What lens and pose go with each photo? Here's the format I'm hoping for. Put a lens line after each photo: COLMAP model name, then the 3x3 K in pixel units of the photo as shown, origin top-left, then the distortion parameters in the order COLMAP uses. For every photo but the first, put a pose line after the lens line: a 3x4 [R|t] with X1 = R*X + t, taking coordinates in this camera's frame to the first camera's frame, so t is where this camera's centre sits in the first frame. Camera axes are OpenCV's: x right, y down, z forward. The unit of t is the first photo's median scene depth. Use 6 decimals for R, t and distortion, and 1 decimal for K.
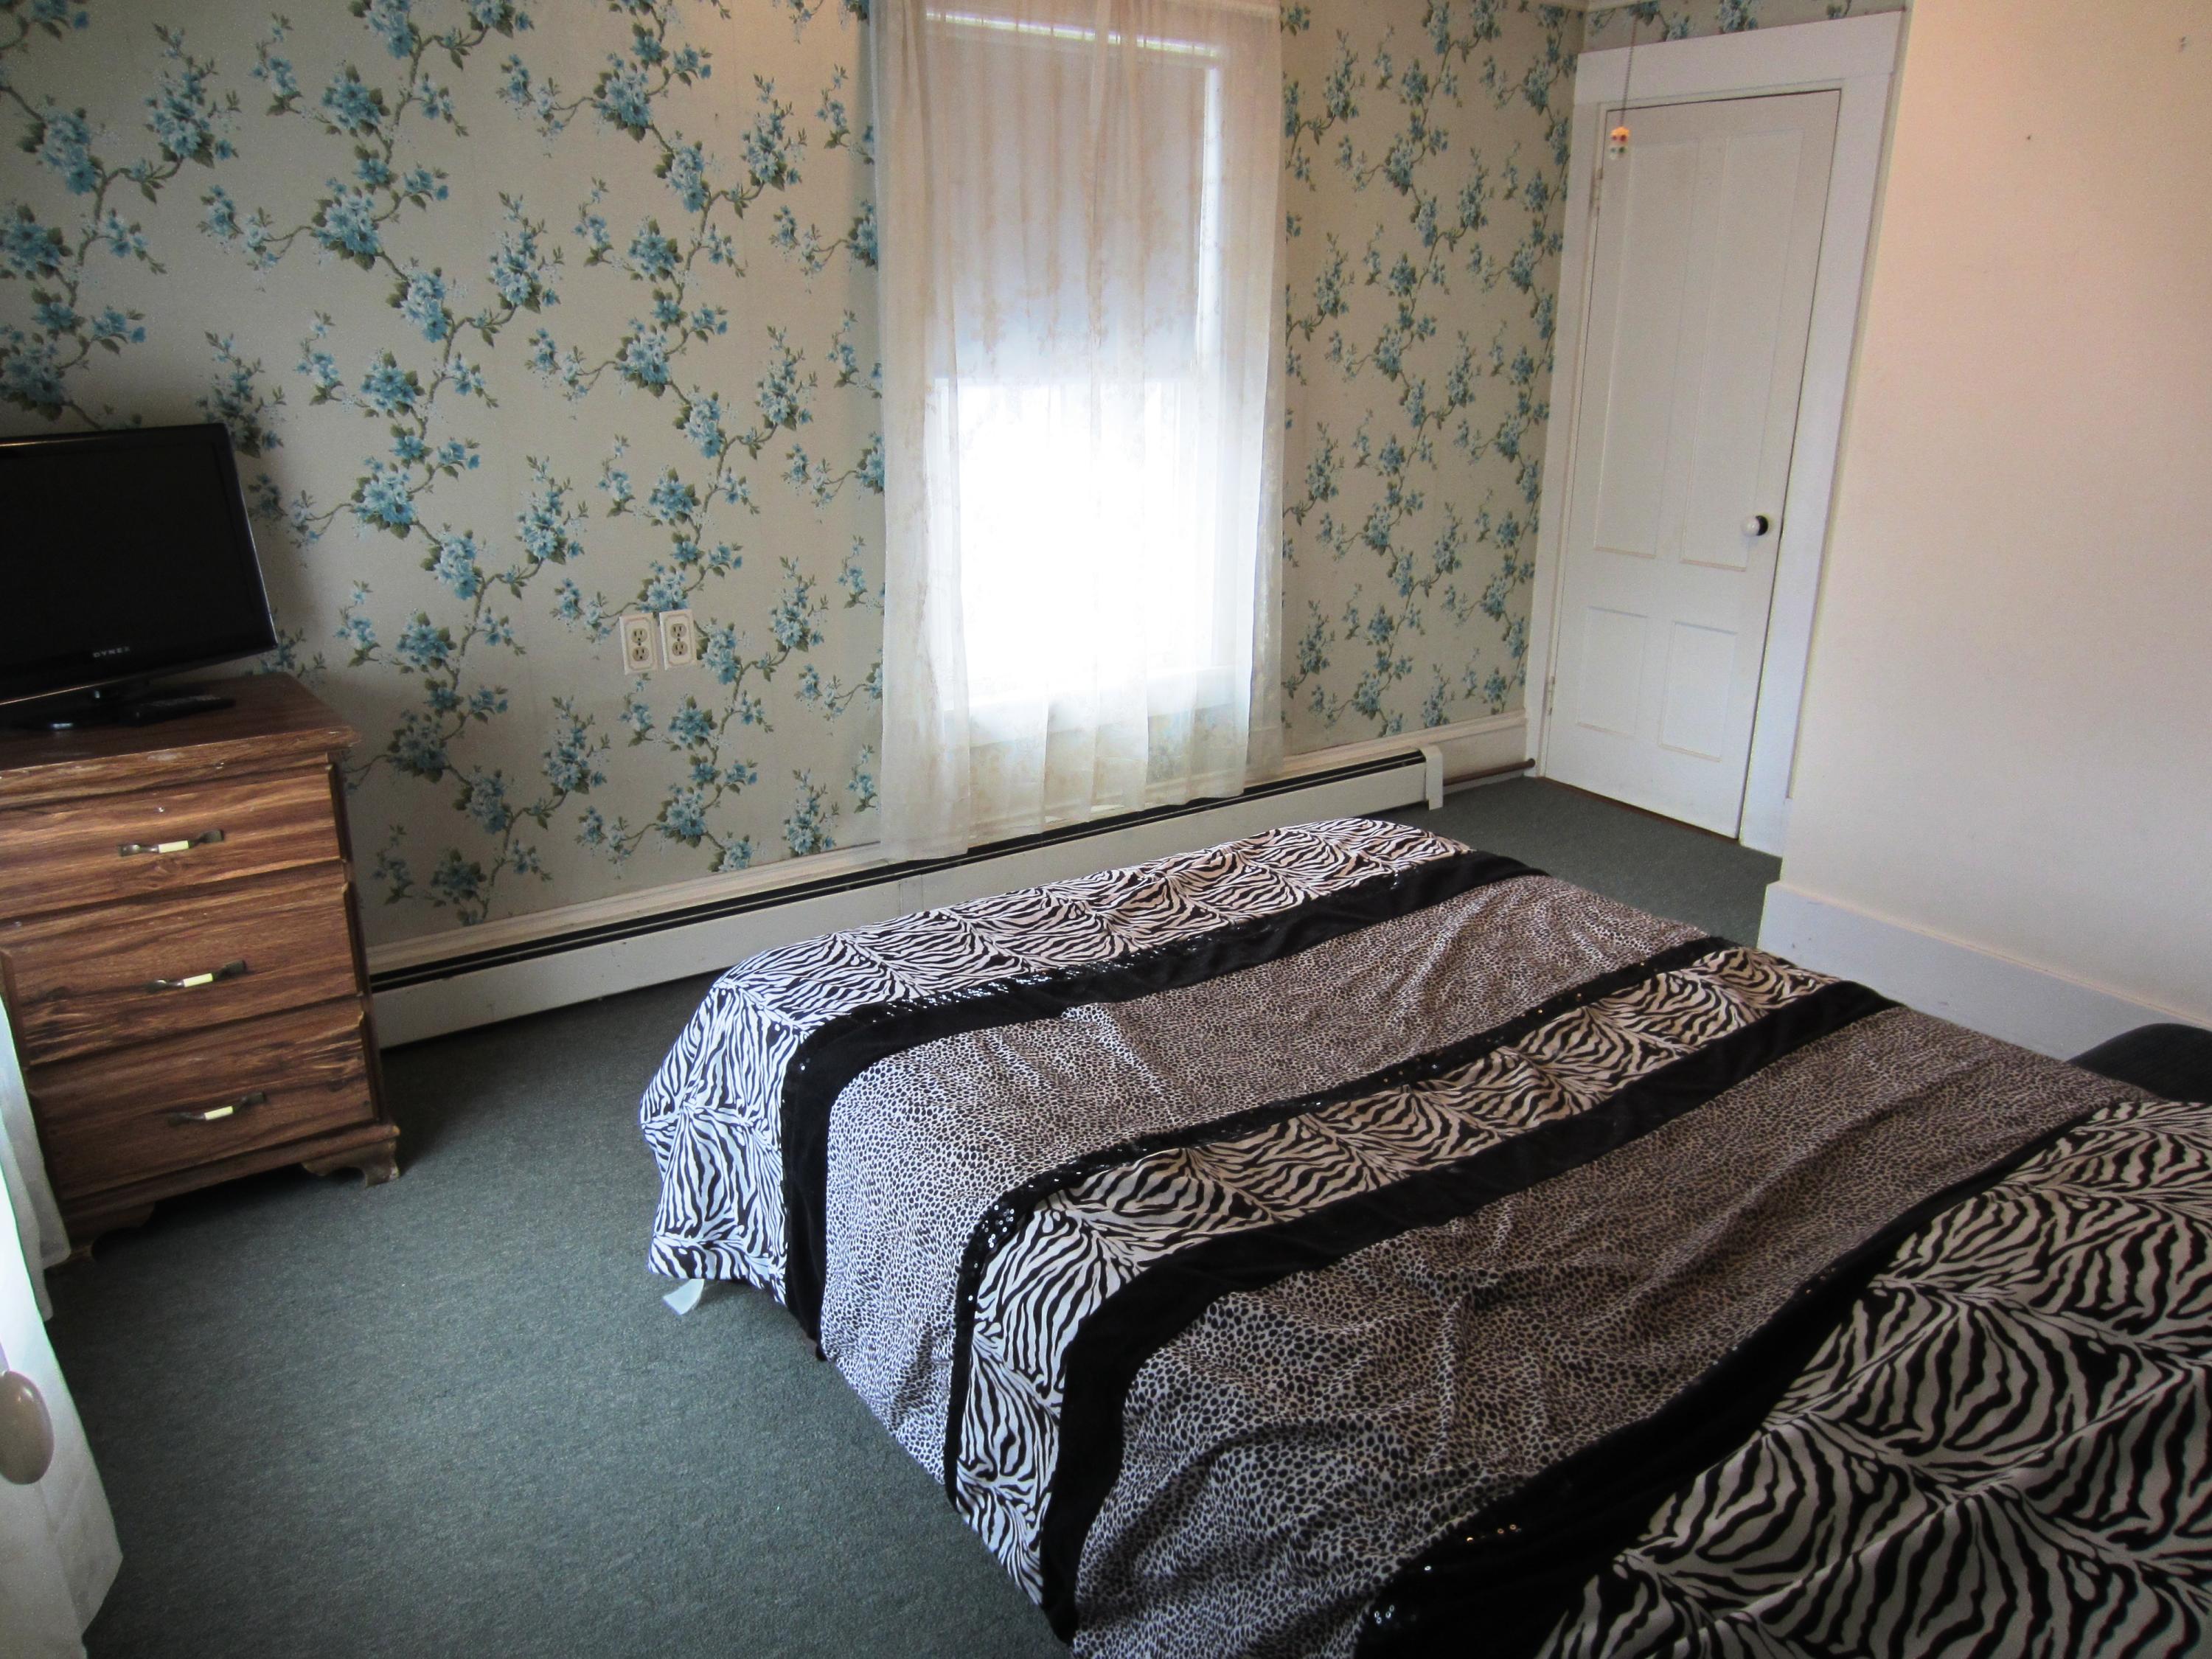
lens RADIAL K [[1578.7, 0, 1106.9], [0, 1578.7, 835.5], [0, 0, 1]] dist [-0.012015, -0.000558]
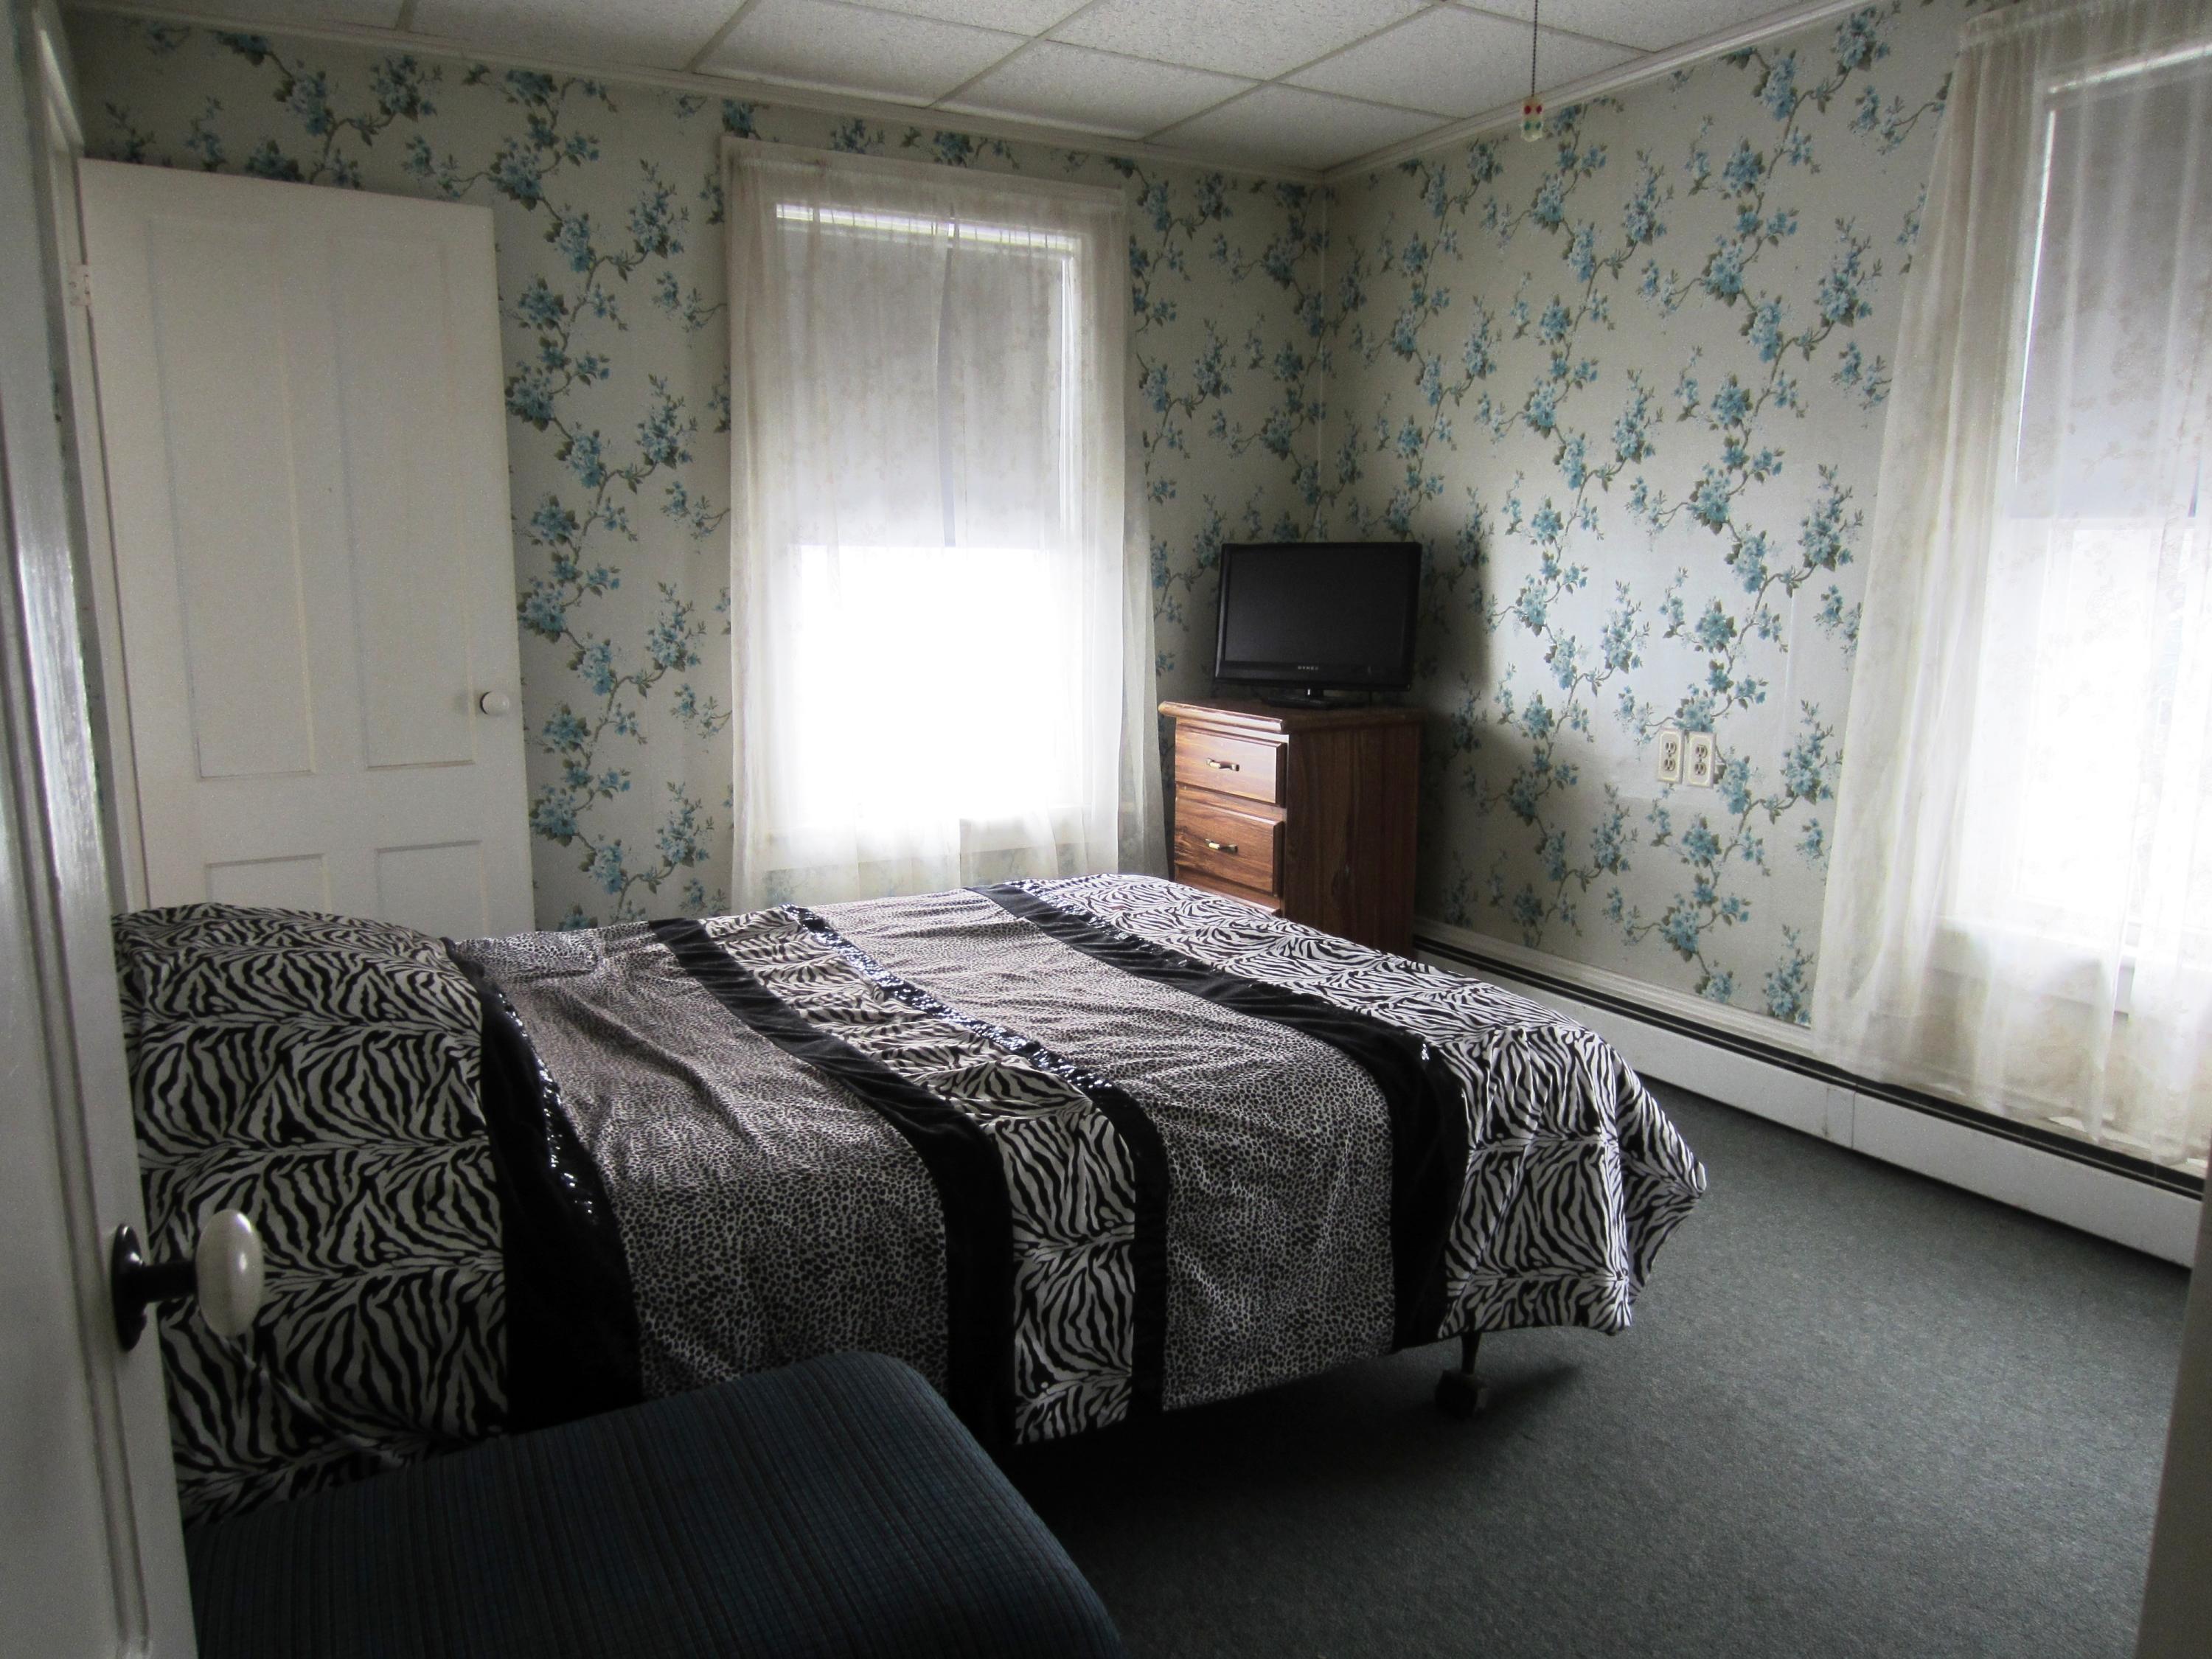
lens RADIAL K [[1578.7, 0, 1105.9], [0, 1578.7, 832.8], [0, 0, 1]] dist [-0.012015, -0.000558]
pose [[-0.100618, 0.160863, -0.981835, 0.895994], [-0.321855, 0.928517, 0.185111, -0.161014], [0.941427, 0.334634, -0.041651, 0.756735]]
